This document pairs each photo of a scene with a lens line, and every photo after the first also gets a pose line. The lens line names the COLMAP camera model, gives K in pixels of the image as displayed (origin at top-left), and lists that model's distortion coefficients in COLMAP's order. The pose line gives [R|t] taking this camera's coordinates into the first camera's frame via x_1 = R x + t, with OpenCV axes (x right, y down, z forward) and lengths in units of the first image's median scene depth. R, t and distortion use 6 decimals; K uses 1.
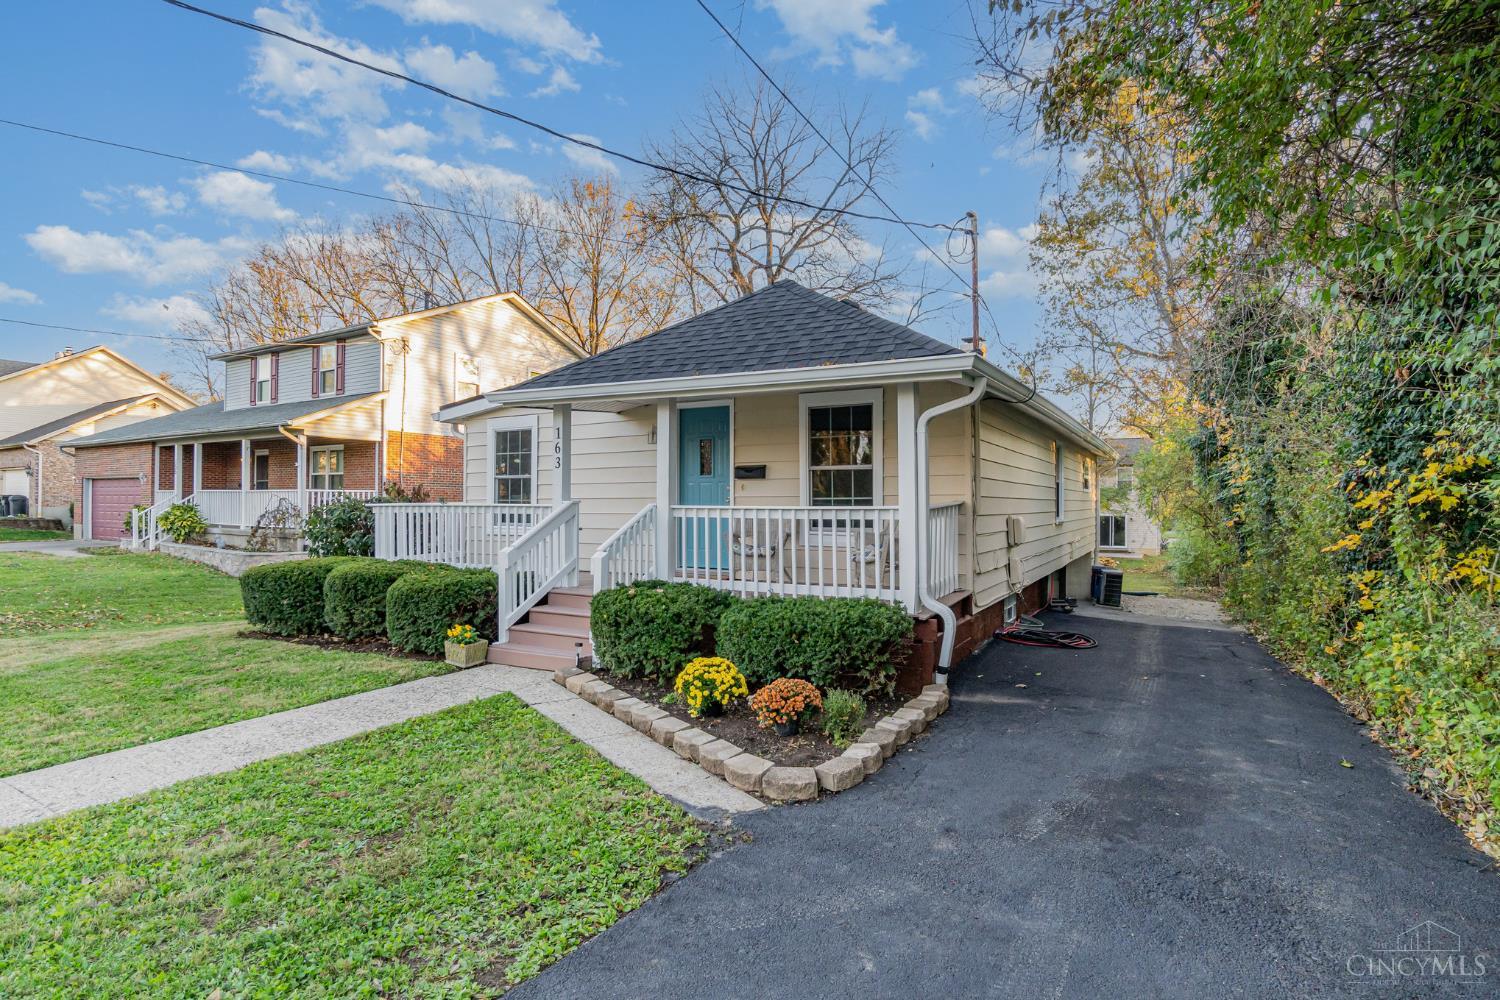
lens RADIAL K [[779.9, 0, 748.4], [0, 779.9, 493.6], [0, 0, 1]] dist [0.000303, -0.000012]
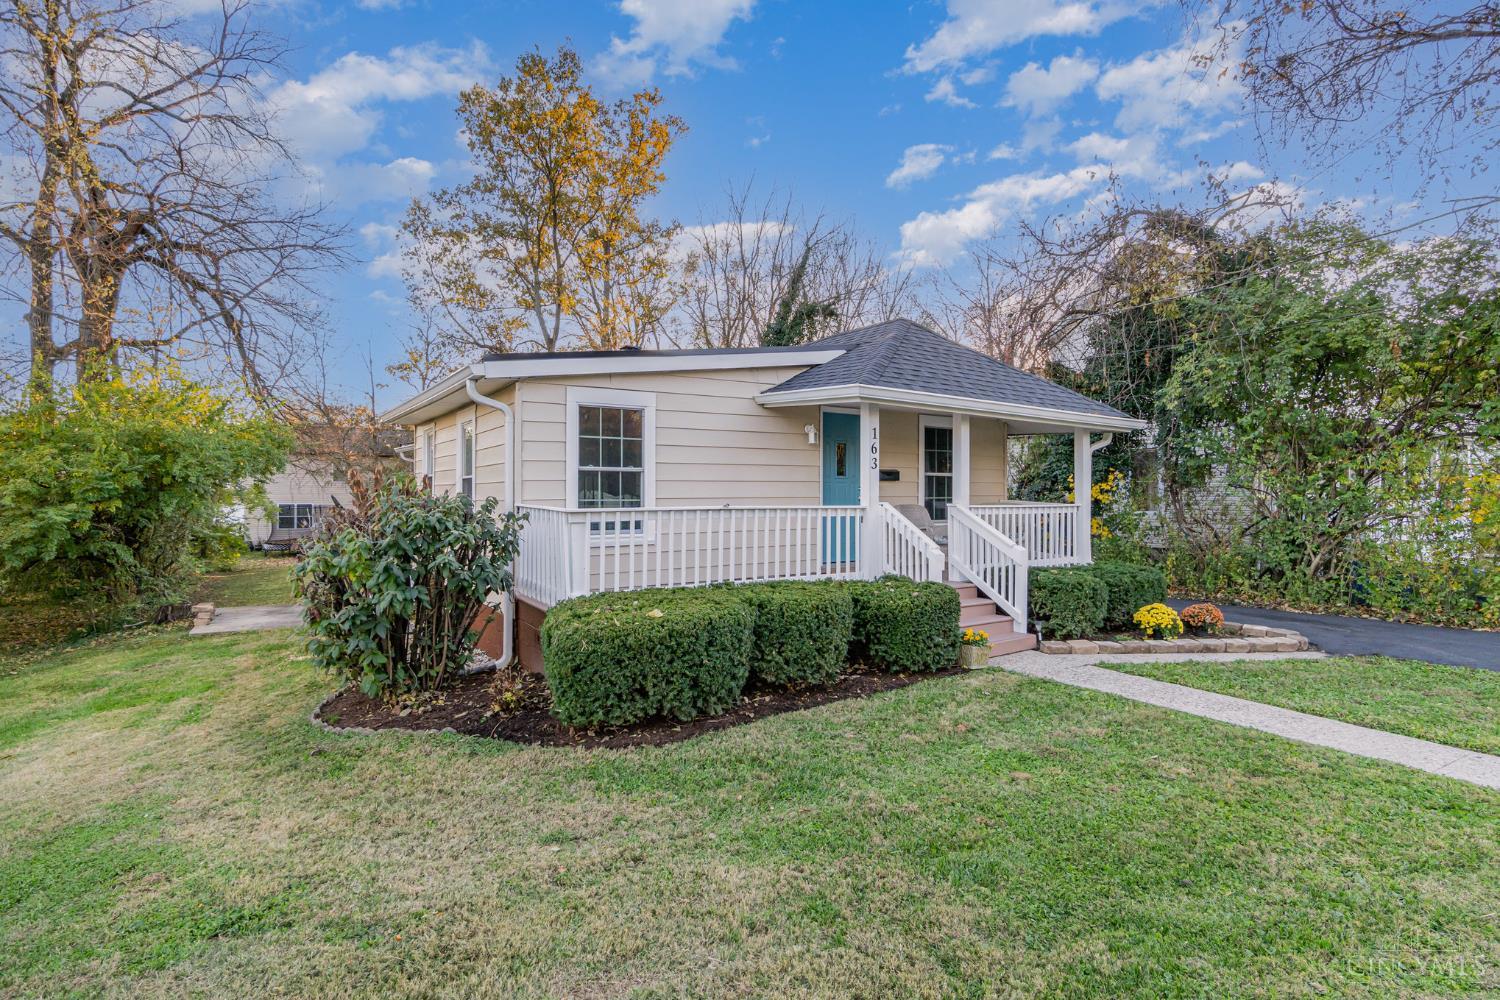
lens RADIAL K [[779.9, 0, 748.0], [0, 779.9, 502.8], [0, 0, 1]] dist [0.000303, -0.000012]
pose [[0.477877, 0.001271, 0.878426, -1.053584], [-0.004391, 0.999990, 0.000942, 0.012334], [-0.878416, -0.004307, 0.477877, 0.597936]]
